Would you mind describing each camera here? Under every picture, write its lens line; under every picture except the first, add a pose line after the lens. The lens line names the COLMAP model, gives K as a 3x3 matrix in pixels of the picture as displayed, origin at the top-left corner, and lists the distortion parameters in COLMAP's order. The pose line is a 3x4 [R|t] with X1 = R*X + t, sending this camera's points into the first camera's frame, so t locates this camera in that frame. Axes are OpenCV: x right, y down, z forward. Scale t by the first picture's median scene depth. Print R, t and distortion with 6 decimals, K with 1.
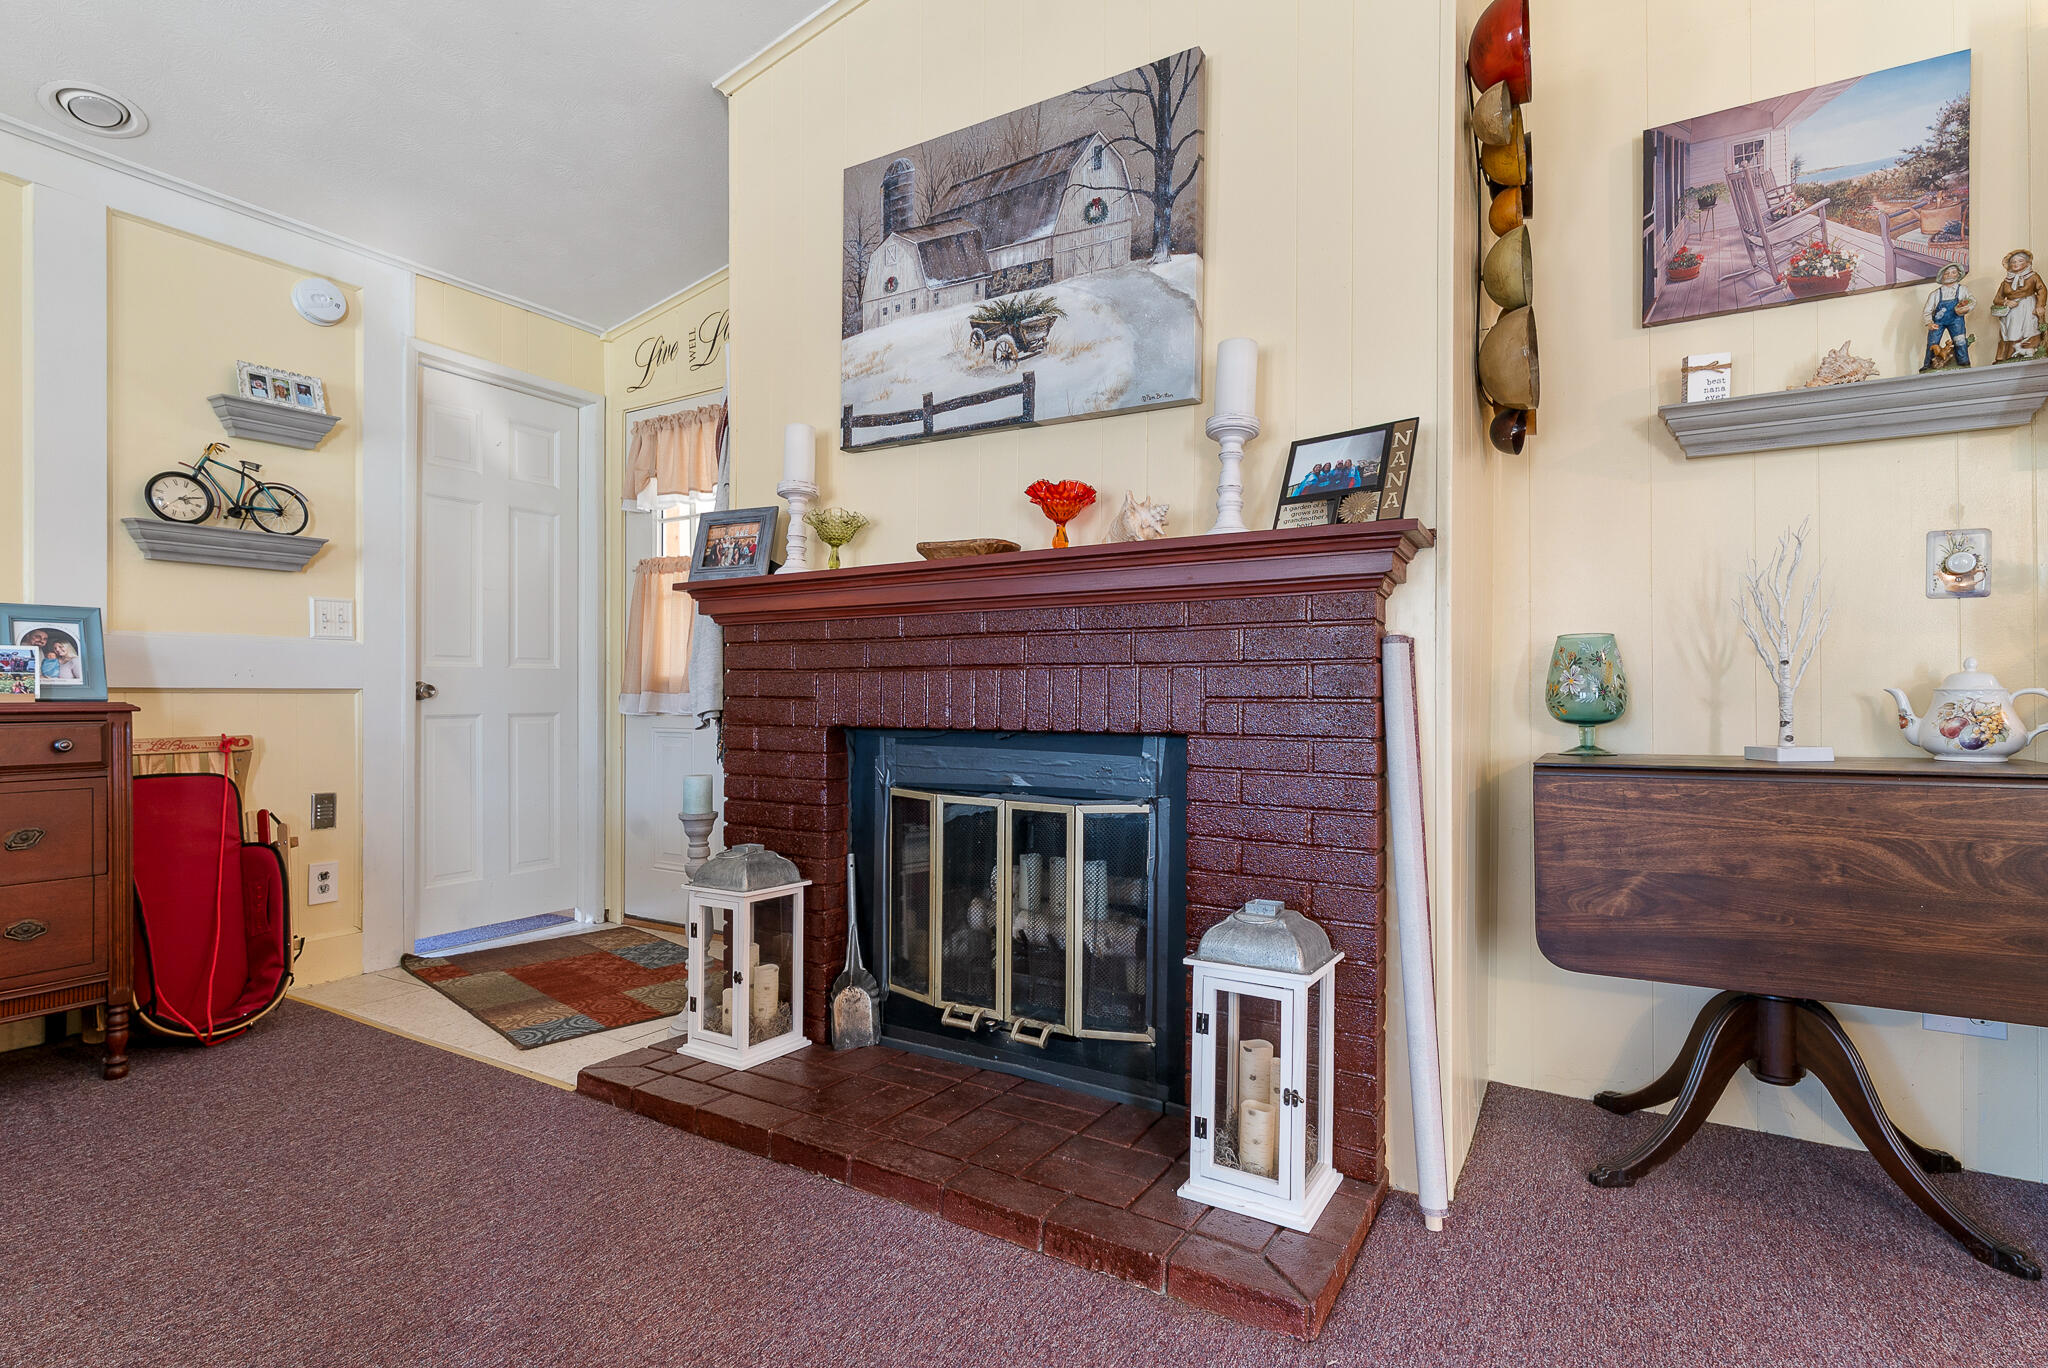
lens RADIAL K [[964.6, 0, 1023.3], [0, 964.6, 695.3], [0, 0, 1]] dist [-0.001234, -0.000569]
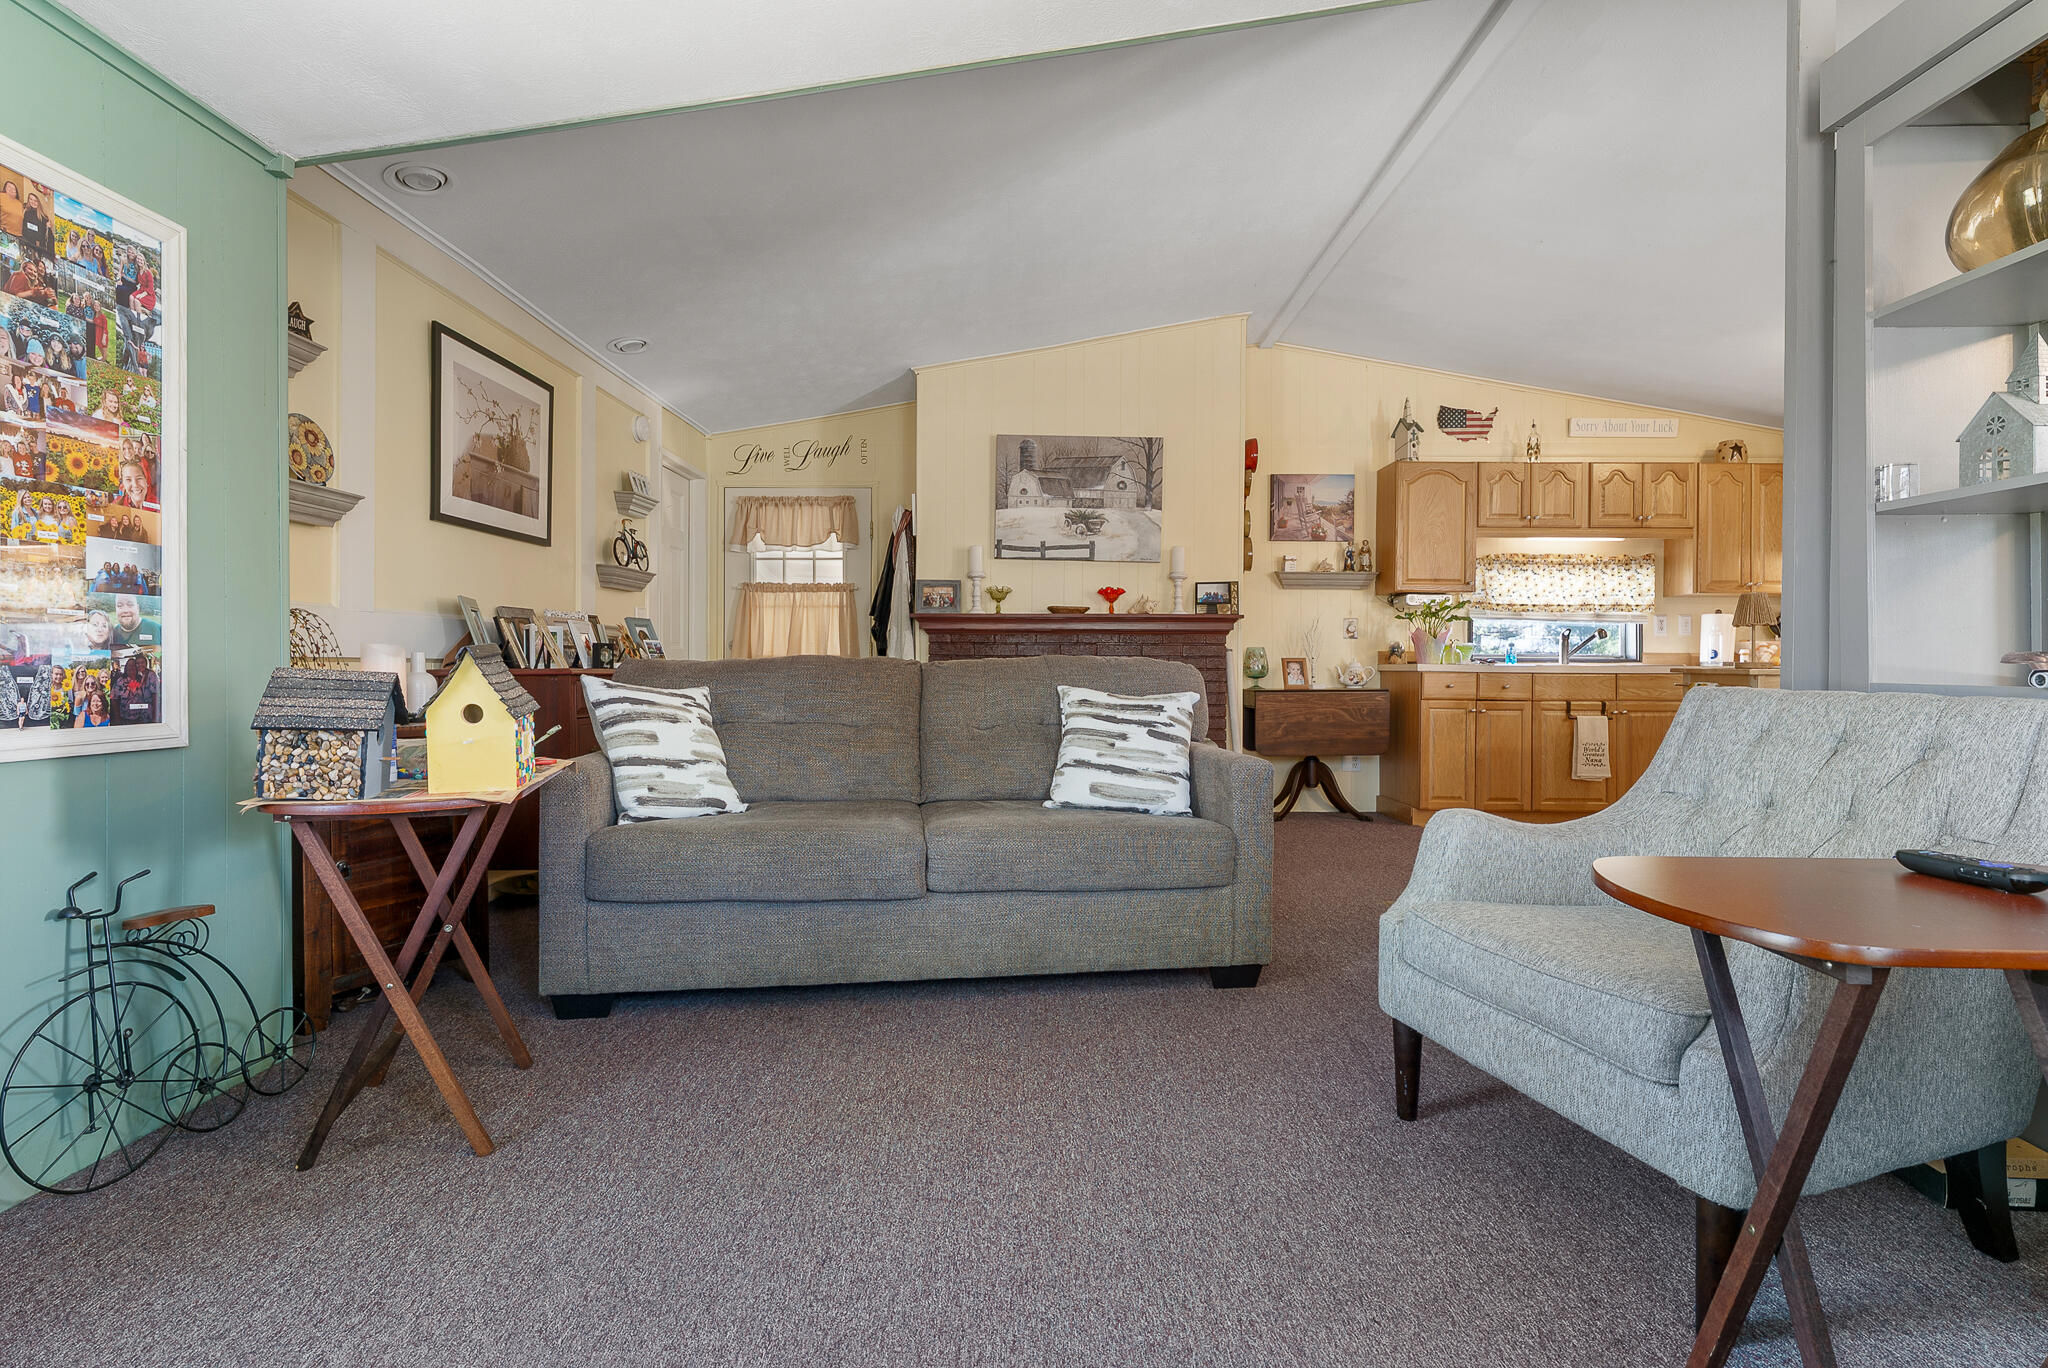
lens RADIAL K [[964.6, 0, 1023.2], [0, 964.6, 667.3], [0, 0, 1]] dist [-0.001234, -0.000569]
pose [[0.861153, 0.001560, 0.508344, -1.525060], [-0.002836, 0.999994, 0.001735, -0.005675], [-0.508338, -0.002935, 0.861152, -1.161577]]
